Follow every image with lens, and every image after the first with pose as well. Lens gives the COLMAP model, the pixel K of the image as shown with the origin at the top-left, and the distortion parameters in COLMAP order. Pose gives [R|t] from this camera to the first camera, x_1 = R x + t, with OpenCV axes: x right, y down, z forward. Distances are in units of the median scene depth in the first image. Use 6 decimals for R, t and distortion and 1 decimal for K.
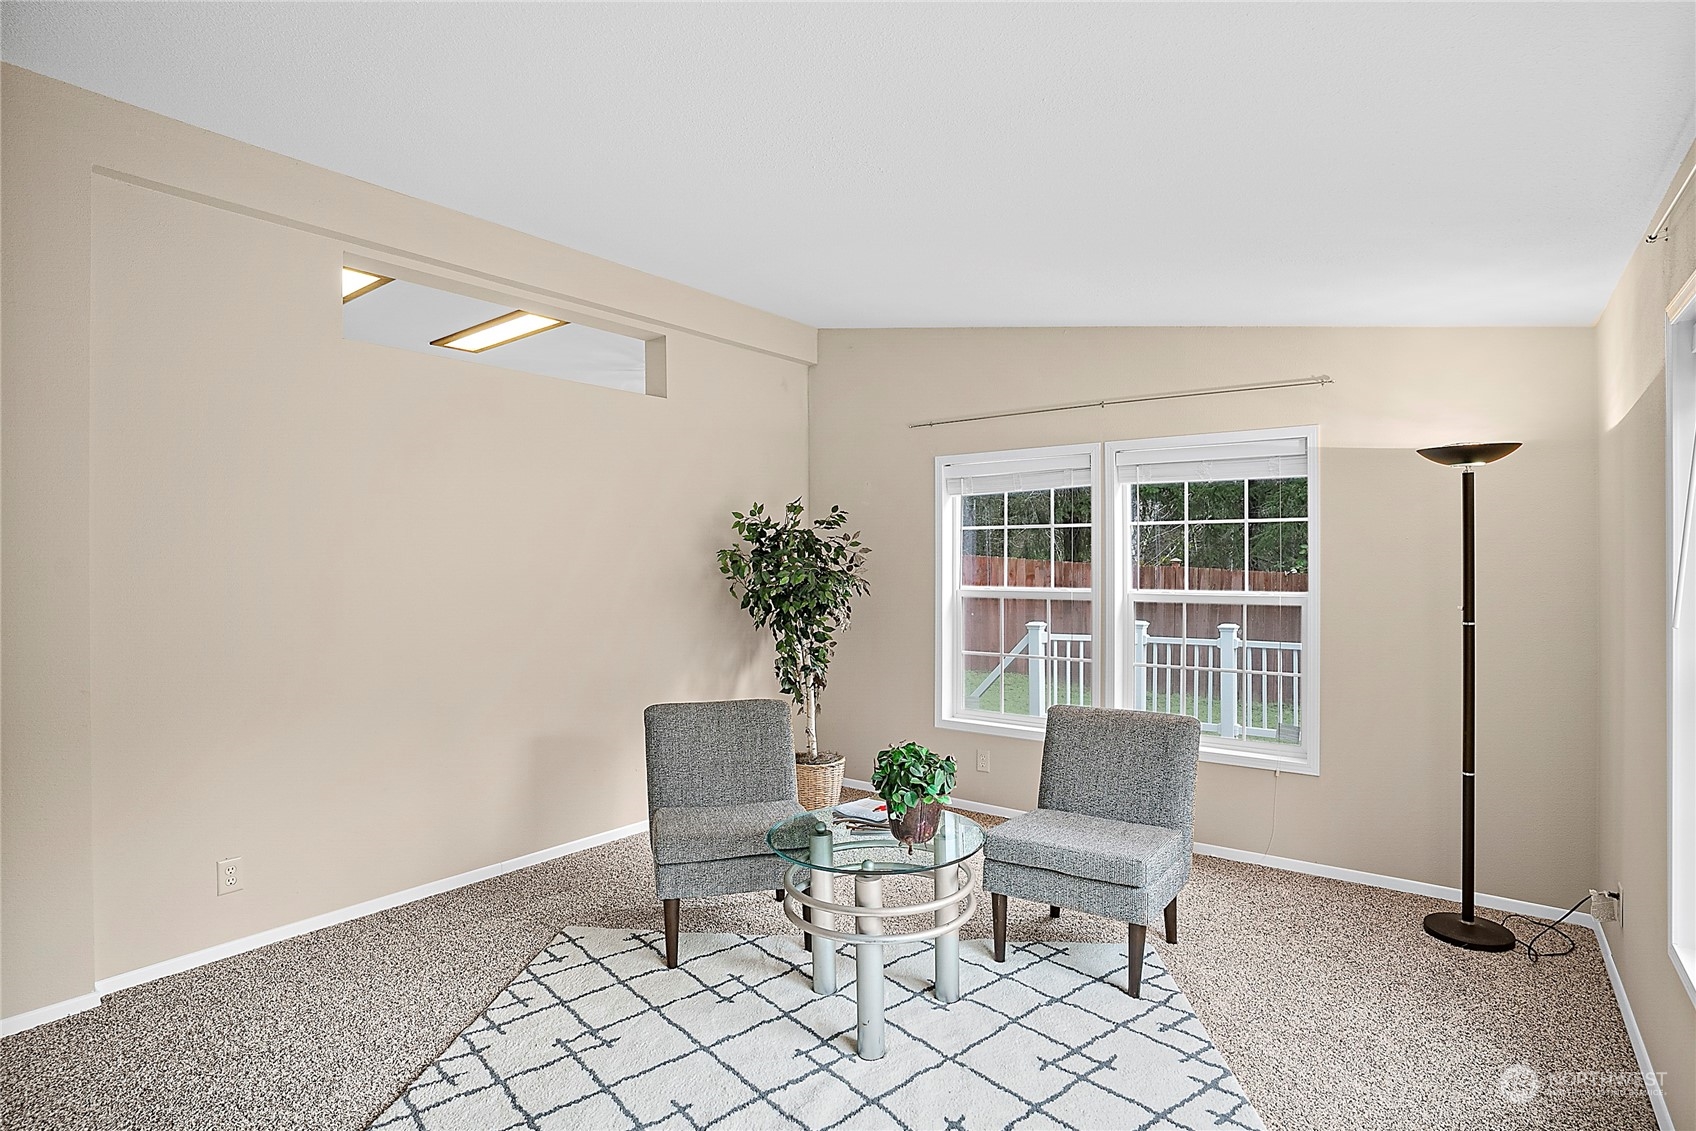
lens RADIAL K [[856.4, 0, 854.3], [0, 856.4, 562.1], [0, 0, 1]] dist [-0.082890, 0.041673]
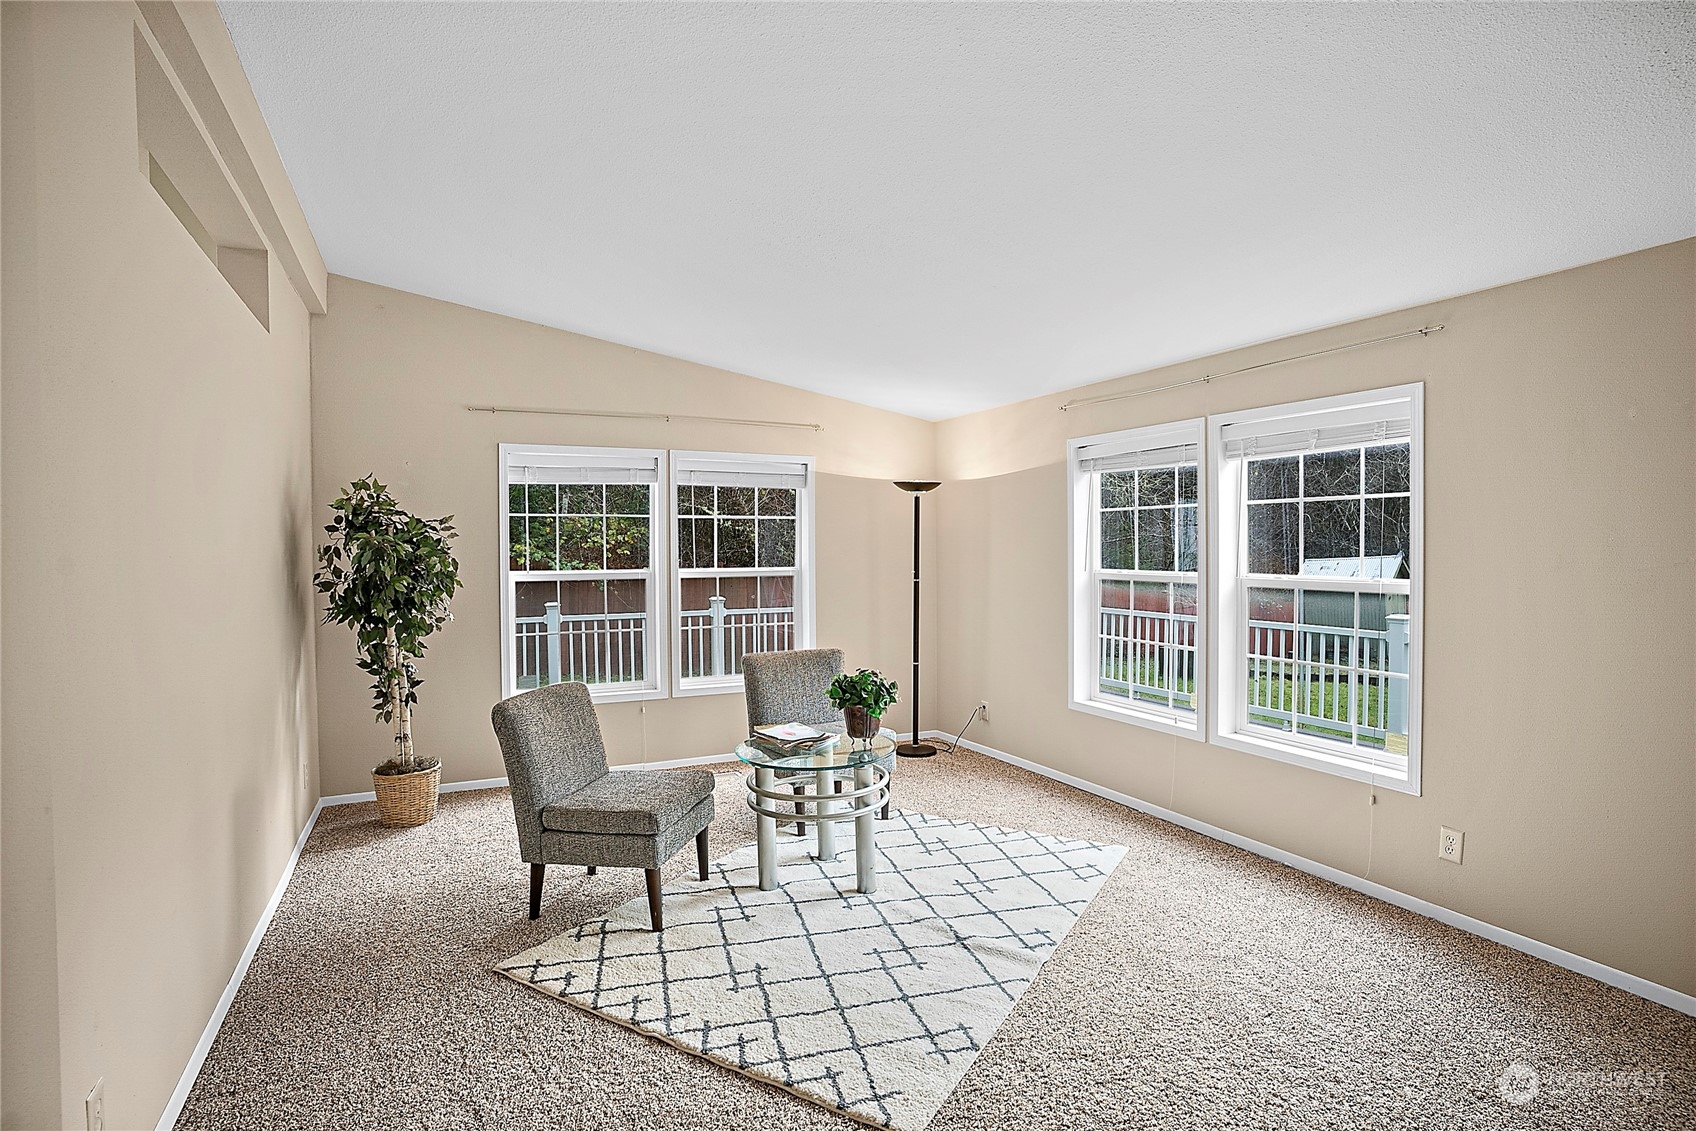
lens RADIAL K [[856.4, 0, 854.3], [0, 856.4, 562.1], [0, 0, 1]] dist [-0.082890, 0.041673]
pose [[0.439876, -0.017040, 0.897897, -0.992937], [0.005082, 0.999851, 0.016485, 0.003816], [-0.898044, -0.002689, 0.439897, 0.300656]]
